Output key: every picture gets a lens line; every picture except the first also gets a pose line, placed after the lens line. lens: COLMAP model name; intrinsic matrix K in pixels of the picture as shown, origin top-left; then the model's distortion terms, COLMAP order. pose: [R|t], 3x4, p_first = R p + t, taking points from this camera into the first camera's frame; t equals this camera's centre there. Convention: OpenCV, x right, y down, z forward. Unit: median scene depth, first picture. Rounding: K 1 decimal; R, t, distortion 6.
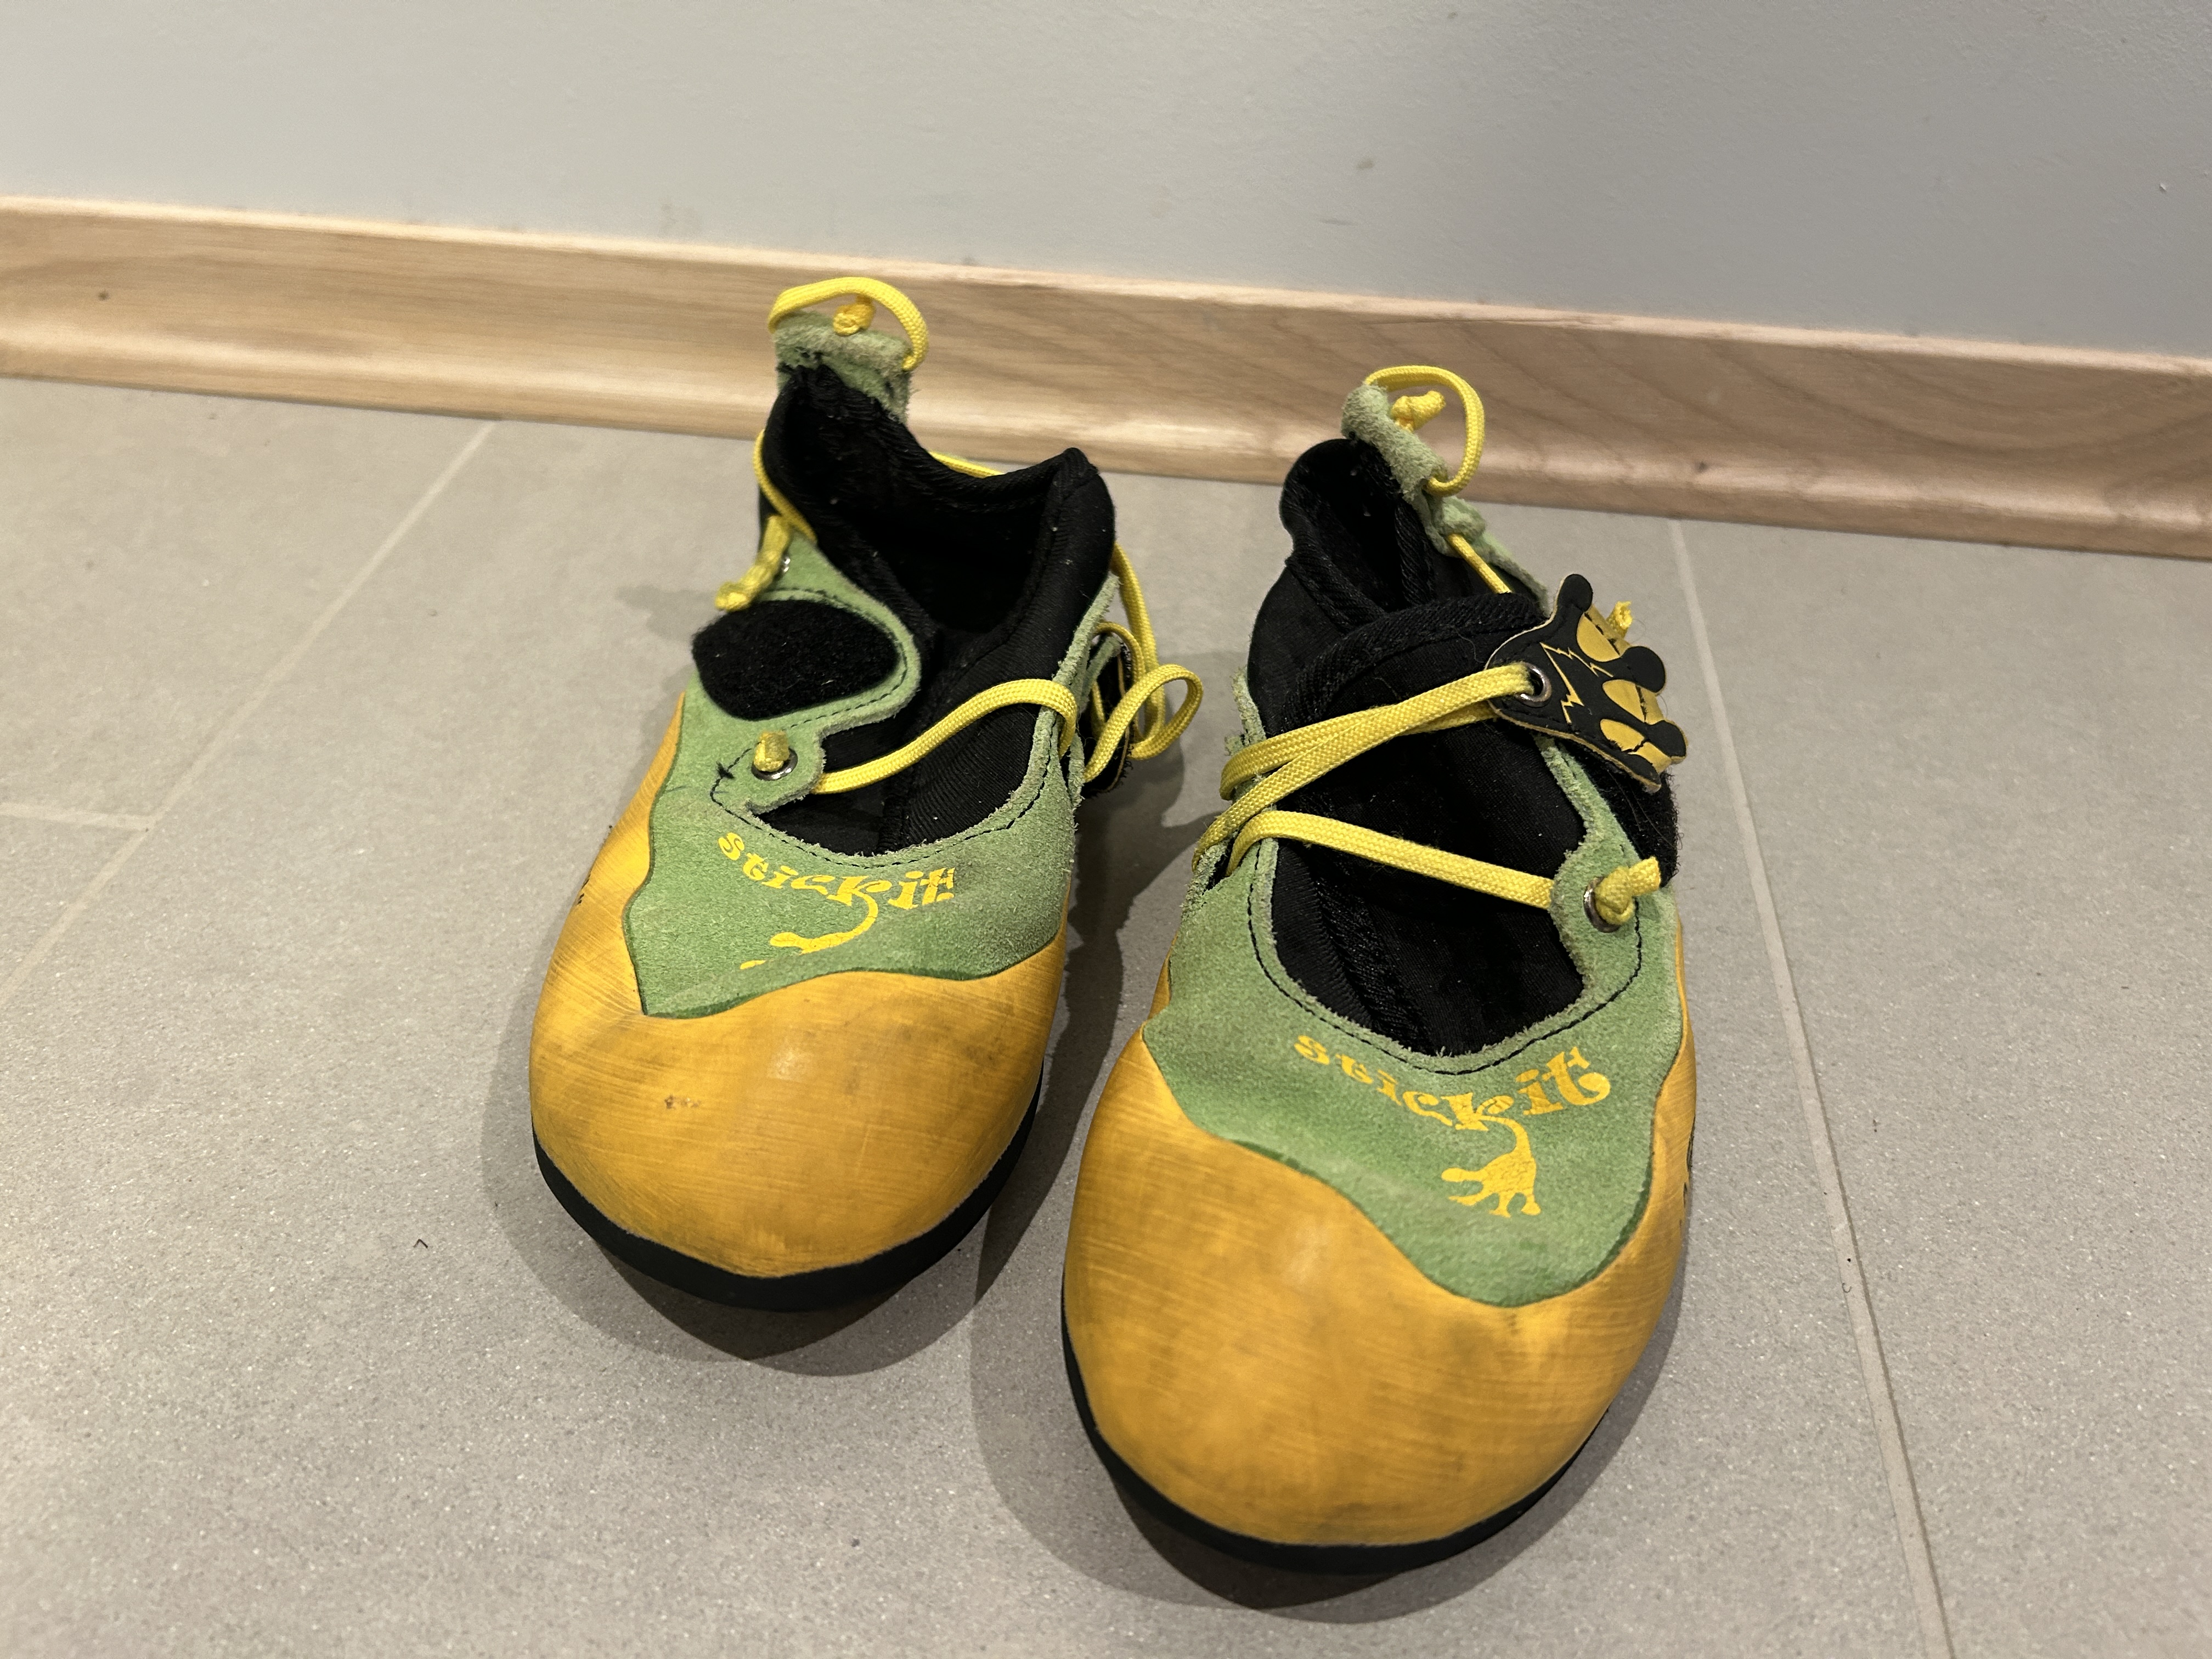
lens RADIAL K [[1706.6, 0, 1096.0], [0, 1706.6, 843.2], [0, 0, 1]] dist [0.000833, -0.002616]
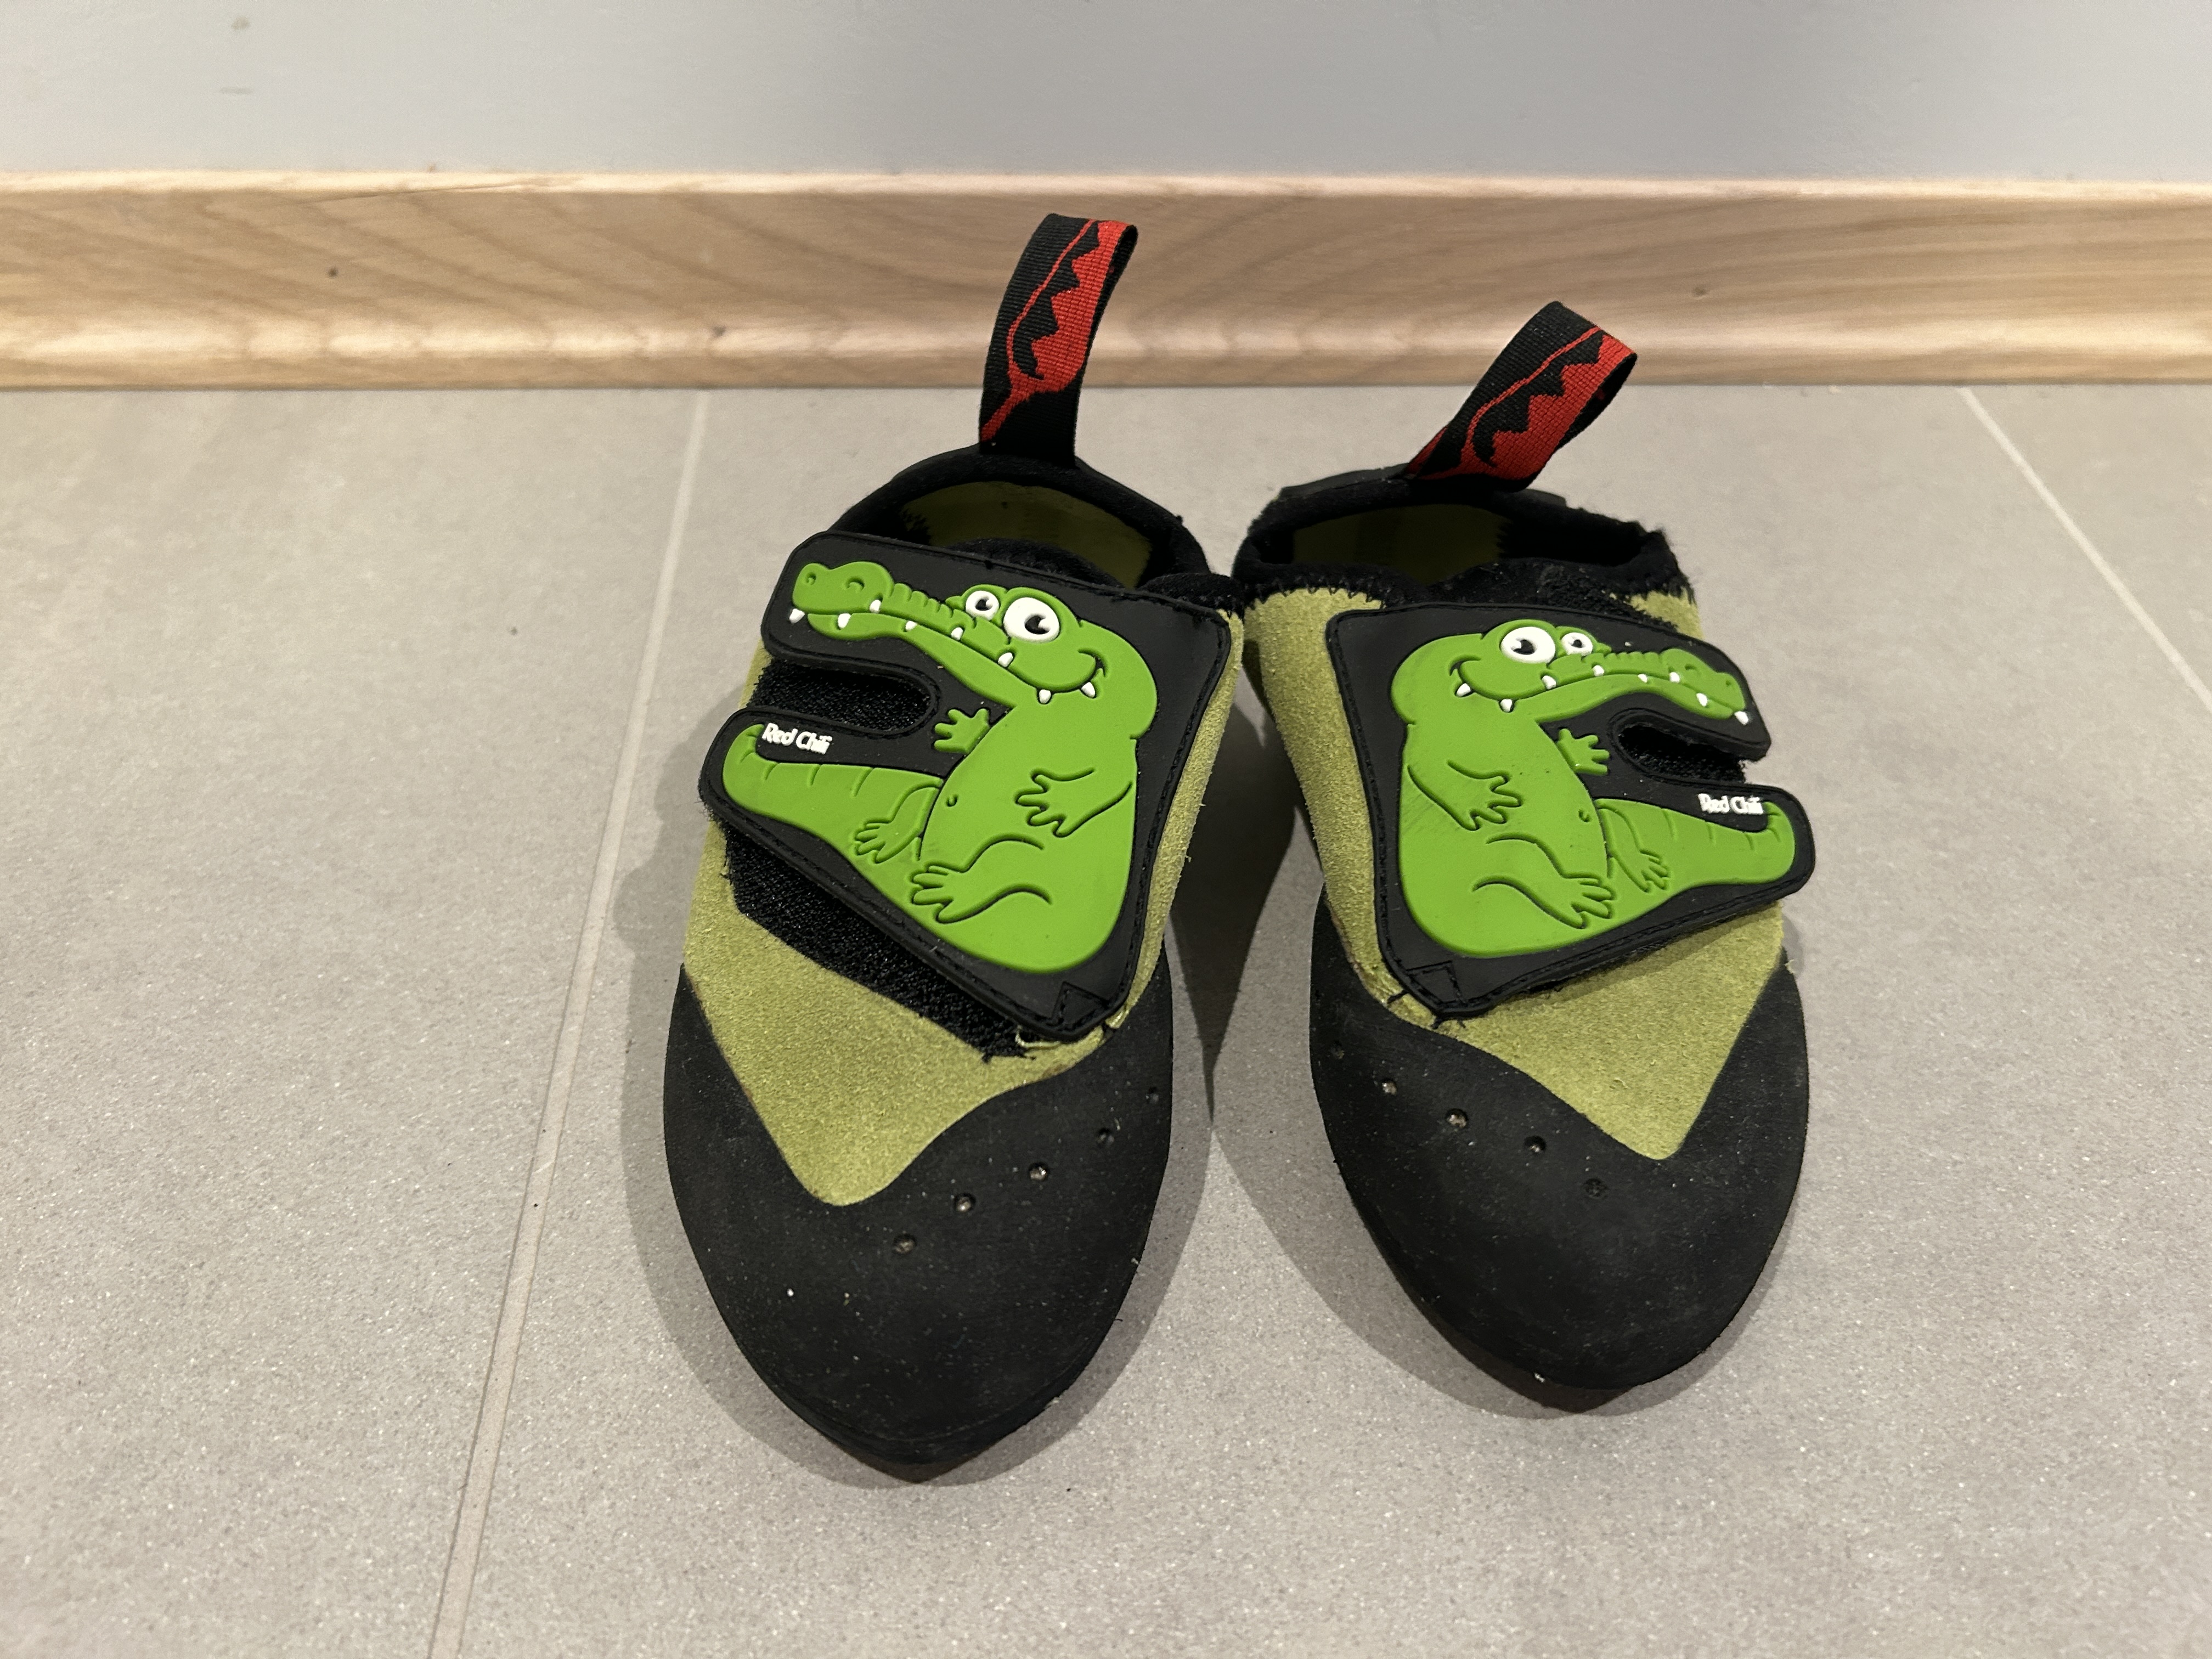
lens RADIAL K [[1714.4, 0, 1110.5], [0, 1714.4, 824.8], [0, 0, 1]] dist [0.023220, -0.044714]
pose [[0.981607, -0.125530, 0.143843, 0.409770], [0.116093, 0.990607, 0.072251, 0.004934], [-0.151561, -0.054223, 0.986959, 0.021914]]
